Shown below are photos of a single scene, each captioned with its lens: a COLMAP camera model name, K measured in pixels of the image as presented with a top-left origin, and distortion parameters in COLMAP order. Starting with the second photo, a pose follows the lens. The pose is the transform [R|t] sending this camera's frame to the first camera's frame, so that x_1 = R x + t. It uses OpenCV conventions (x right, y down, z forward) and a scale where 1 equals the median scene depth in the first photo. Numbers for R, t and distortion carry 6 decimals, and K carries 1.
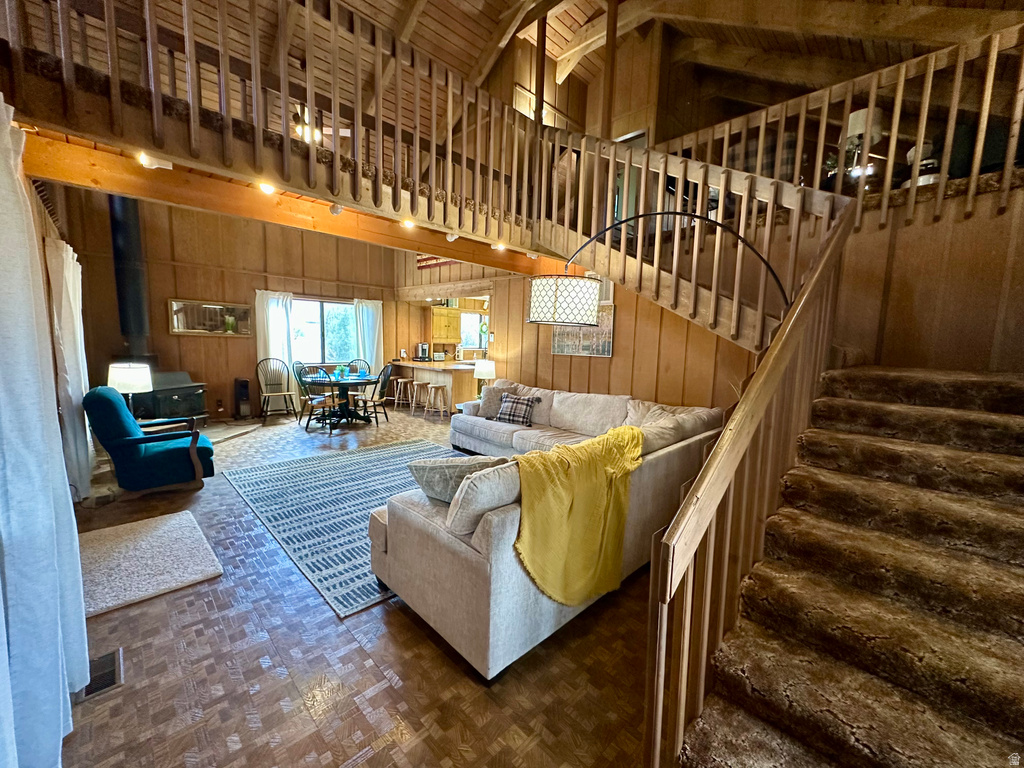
lens RADIAL K [[406.7, 0, 515.6], [0, 406.7, 383.7], [0, 0, 1]] dist [-0.001731, 0.000211]
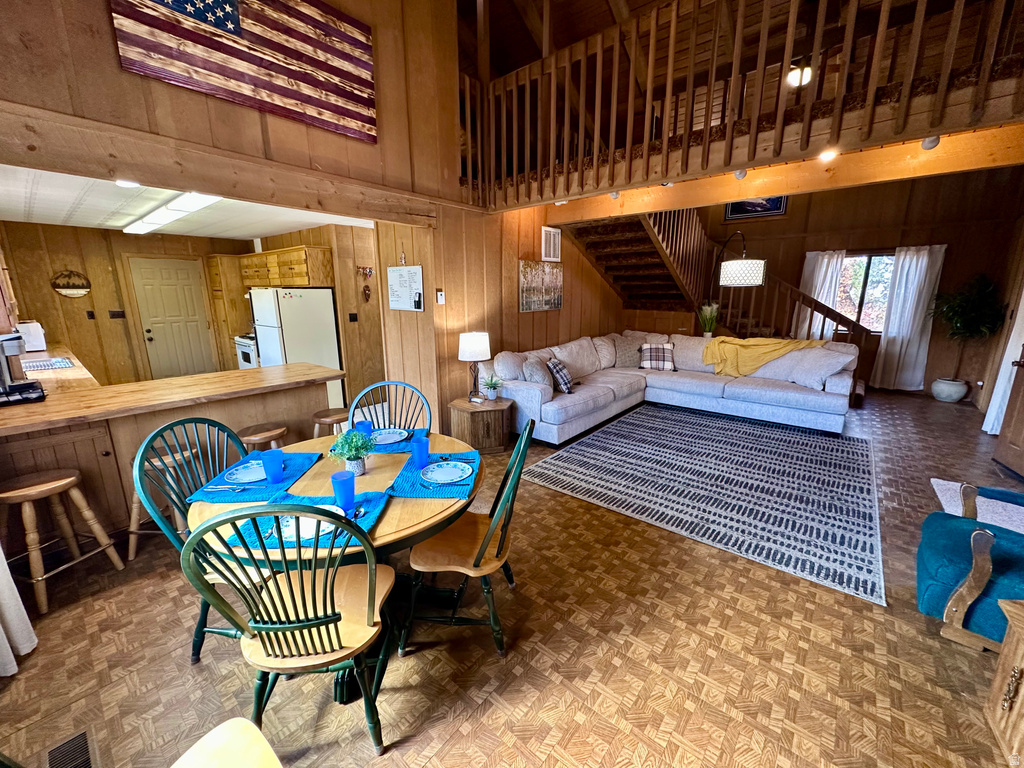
lens RADIAL K [[406.7, 0, 510.0], [0, 406.7, 384.0], [0, 0, 1]] dist [-0.001731, 0.000211]
pose [[-0.081603, -0.253063, 0.964002, -0.868581], [0.115115, 0.958361, 0.261327, -0.167953], [-0.989995, 0.132296, -0.049073, 1.146559]]
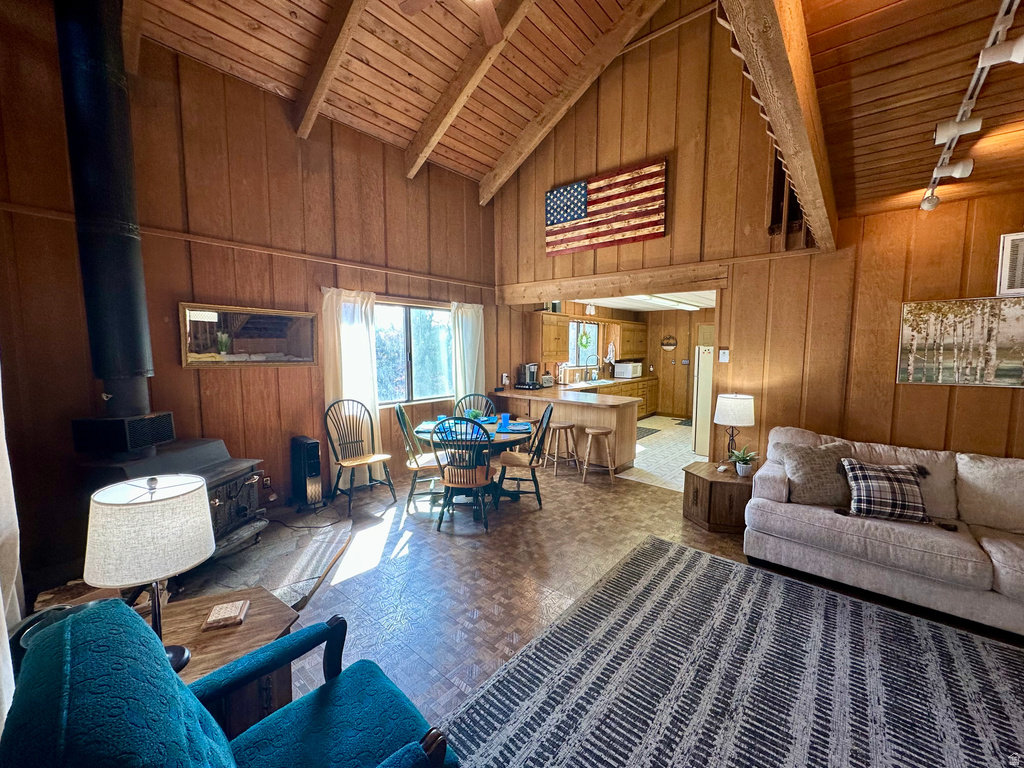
lens RADIAL K [[406.7, 0, 515.7], [0, 406.7, 383.2], [0, 0, 1]] dist [-0.001731, 0.000211]
pose [[0.996380, -0.034438, 0.077719, -0.518570], [0.036351, 0.999066, -0.023340, -0.083685], [-0.076843, 0.026080, 0.996702, 0.493105]]
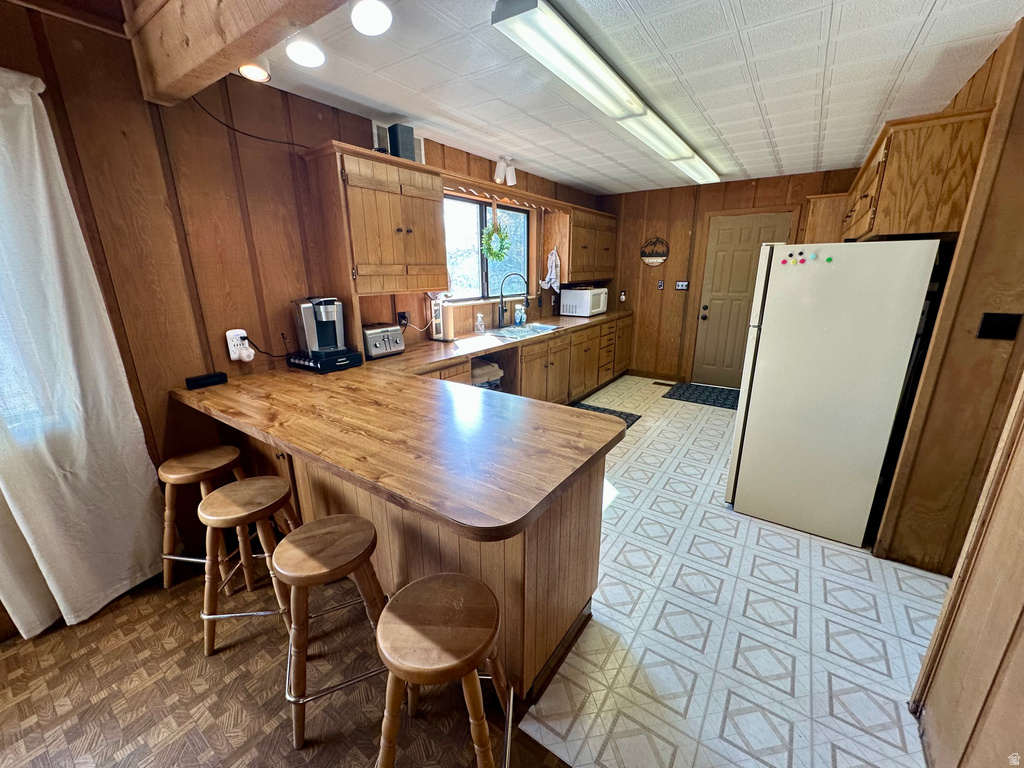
lens RADIAL K [[406.7, 0, 513.1], [0, 406.7, 383.1], [0, 0, 1]] dist [-0.001731, 0.000211]
pose [[0.984185, -0.083930, 0.156002, -0.251631], [0.057806, 0.984593, 0.165030, -0.138212], [-0.167450, -0.153403, 0.973873, 1.201434]]
